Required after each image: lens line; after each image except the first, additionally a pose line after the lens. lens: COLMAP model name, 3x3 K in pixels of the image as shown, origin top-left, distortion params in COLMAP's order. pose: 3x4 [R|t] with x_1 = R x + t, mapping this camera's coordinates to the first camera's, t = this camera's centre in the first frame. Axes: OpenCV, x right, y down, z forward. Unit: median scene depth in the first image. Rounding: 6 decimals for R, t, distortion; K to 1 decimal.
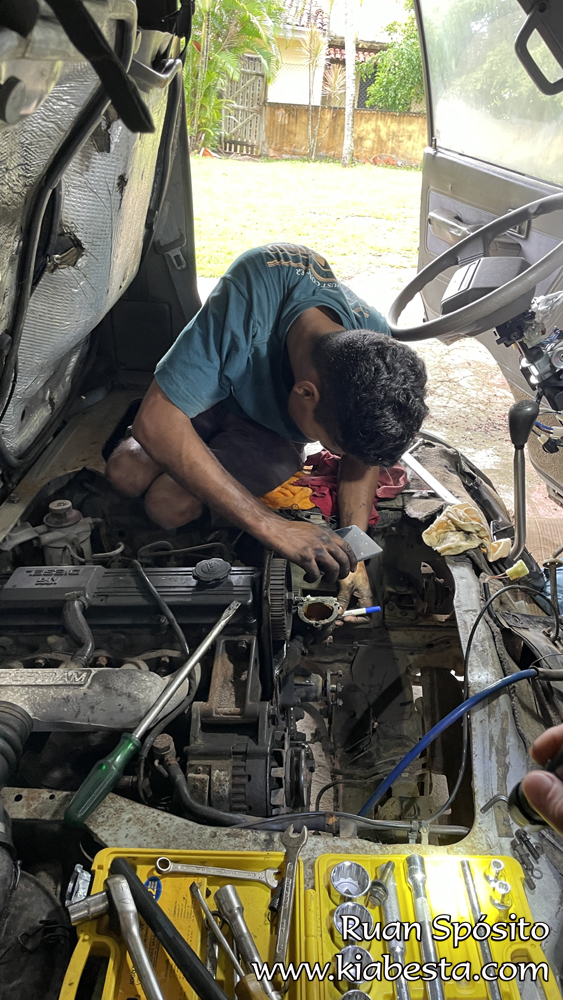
lens RADIAL K [[803.8, 0, 282.0], [0, 803.8, 462.0], [0, 0, 1]] dist [0.065368, -0.128175]
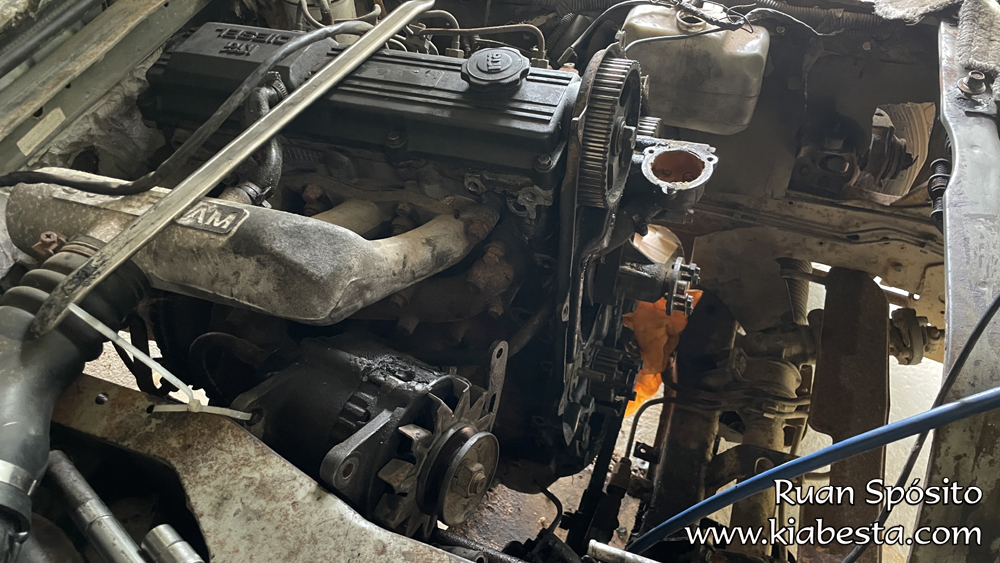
lens RADIAL K [[803.8, 0, 500.0], [0, 803.8, 281.5], [0, 0, 1]] dist [0.065368, -0.128175]
pose [[0.966466, 0.179512, -0.183630, 0.045542], [-0.101209, 0.923468, 0.370085, 0.063591], [0.236011, -0.339090, 0.910668, 0.438378]]
